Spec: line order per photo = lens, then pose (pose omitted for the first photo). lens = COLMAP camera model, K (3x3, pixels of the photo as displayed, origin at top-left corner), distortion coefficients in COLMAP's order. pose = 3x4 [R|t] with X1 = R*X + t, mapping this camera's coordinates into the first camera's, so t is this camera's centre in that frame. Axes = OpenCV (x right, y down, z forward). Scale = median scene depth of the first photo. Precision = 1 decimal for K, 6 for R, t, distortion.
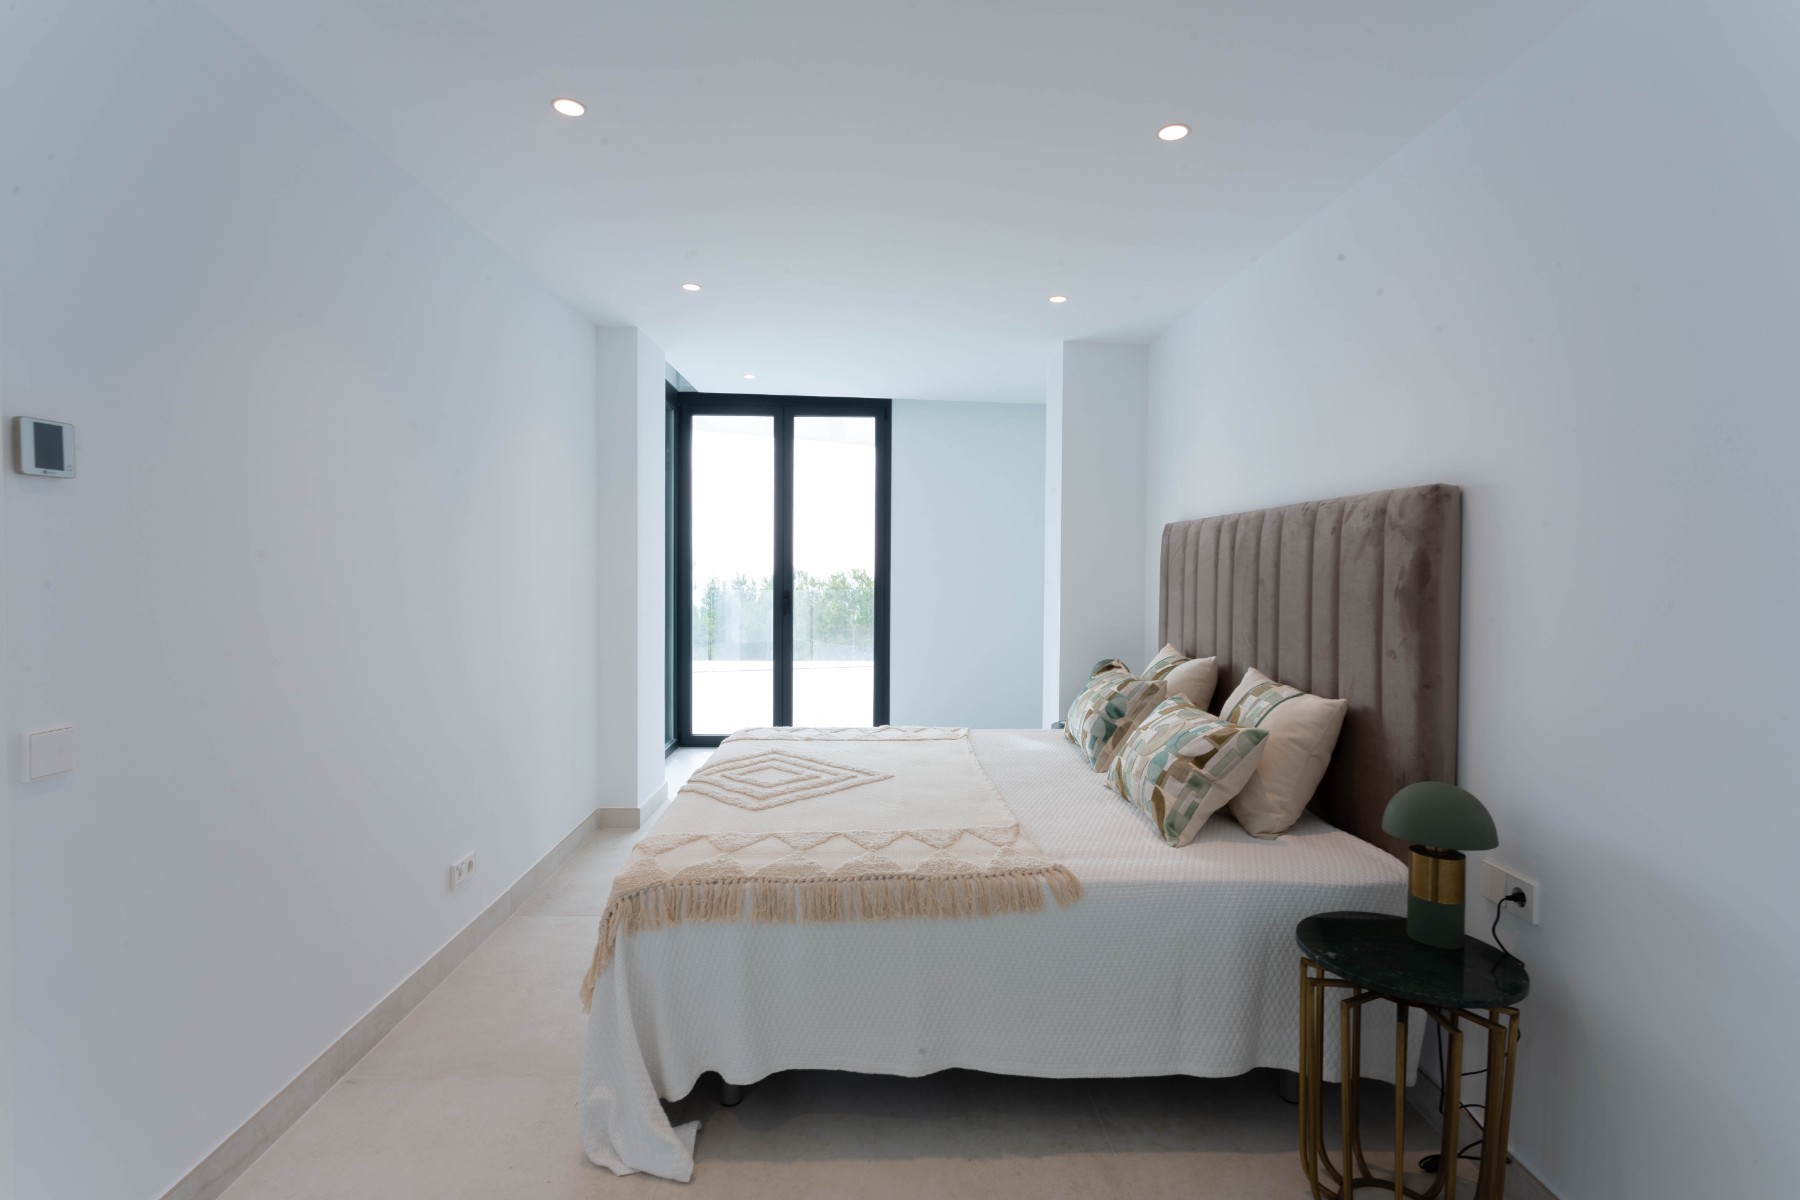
lens RADIAL K [[855.6, 0, 895.7], [0, 855.6, 586.1], [0, 0, 1]] dist [0.004465, 0.000600]
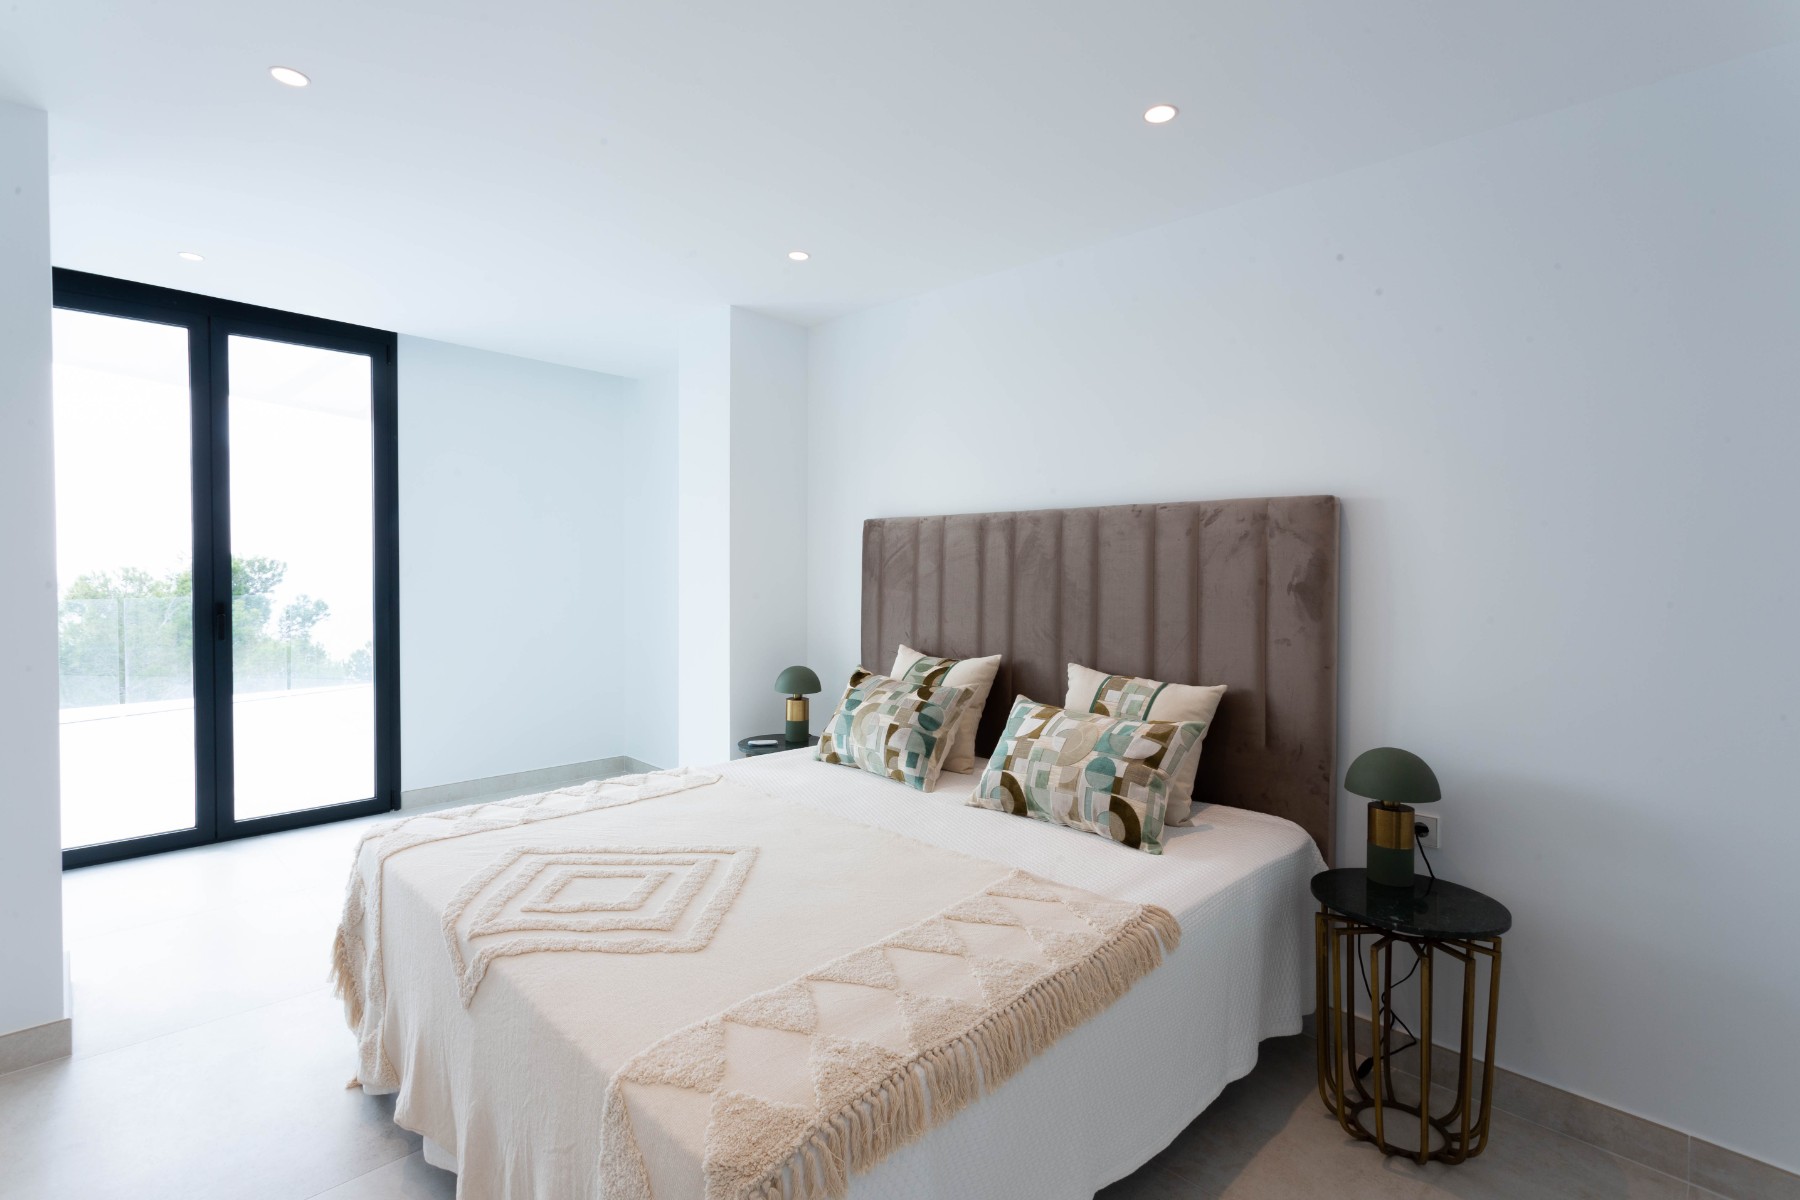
lens RADIAL K [[855.6, 0, 895.7], [0, 855.6, 586.1], [0, 0, 1]] dist [0.004465, 0.000600]
pose [[0.732882, -0.018102, 0.680115, -0.495712], [0.015473, 0.999831, 0.009939, -0.012279], [-0.680180, 0.003239, 0.733038, 0.444233]]
